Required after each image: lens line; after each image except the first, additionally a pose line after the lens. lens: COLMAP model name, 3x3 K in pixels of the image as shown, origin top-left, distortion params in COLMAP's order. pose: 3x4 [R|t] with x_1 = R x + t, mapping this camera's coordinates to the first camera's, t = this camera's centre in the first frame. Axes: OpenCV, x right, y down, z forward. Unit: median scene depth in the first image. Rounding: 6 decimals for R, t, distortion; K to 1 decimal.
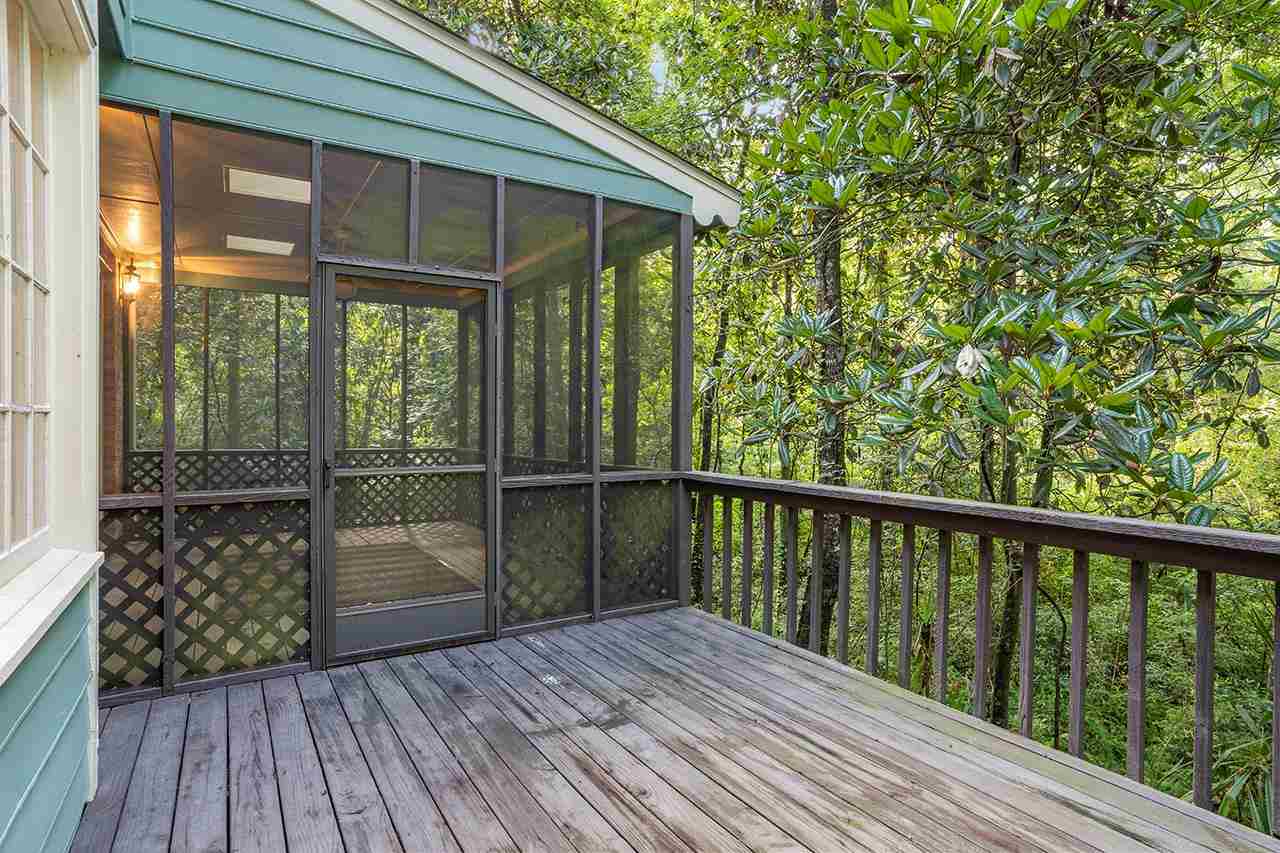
lens RADIAL K [[679.0, 0, 630.9], [0, 679.0, 430.3], [0, 0, 1]] dist [-0.042194, 0.002575]
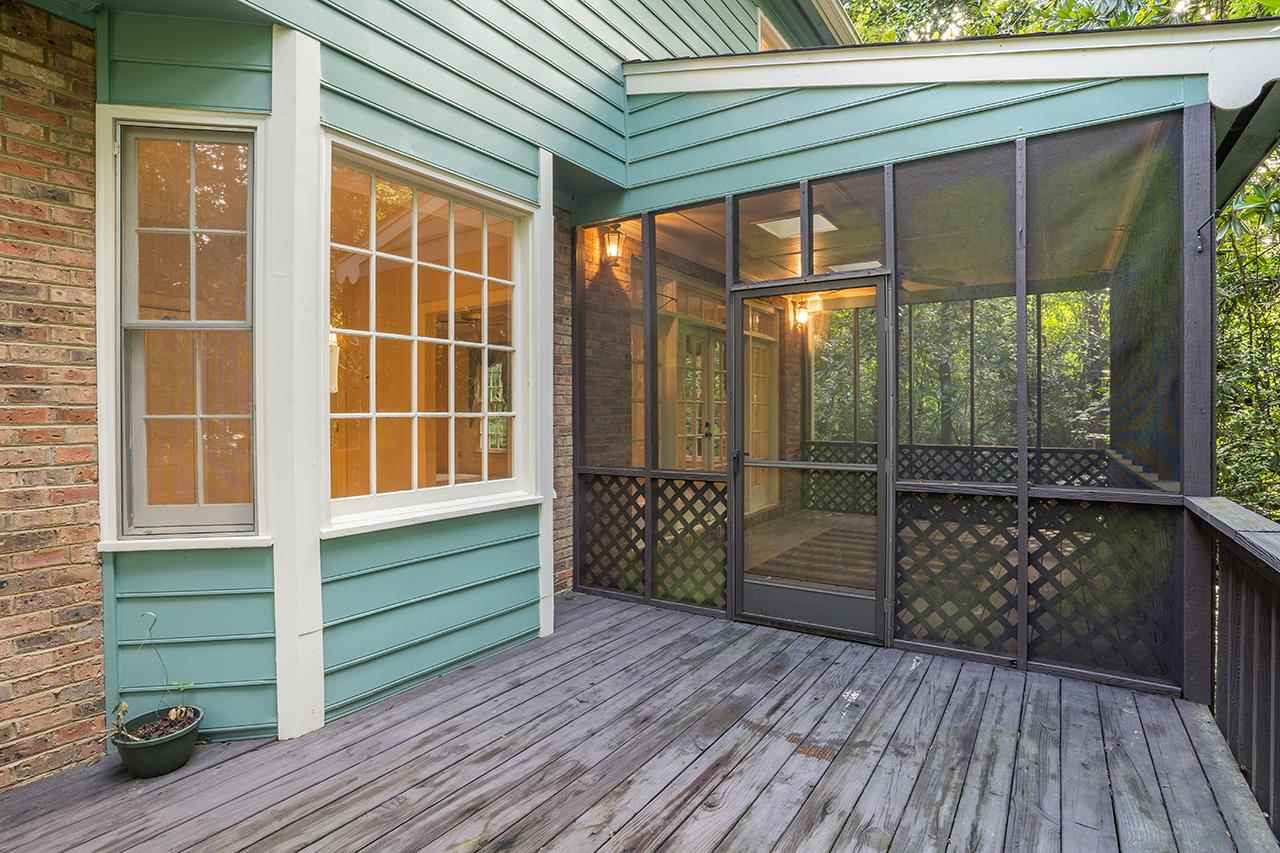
lens RADIAL K [[635.1, 0, 641.4], [0, 635.1, 422.7], [0, 0, 1]] dist [-0.046473, 0.011076]
pose [[0.422598, 0.003687, -0.906310, 0.524460], [-0.010425, 0.999945, -0.000792, -0.005626], [0.906257, 0.009783, 0.422614, 0.349512]]
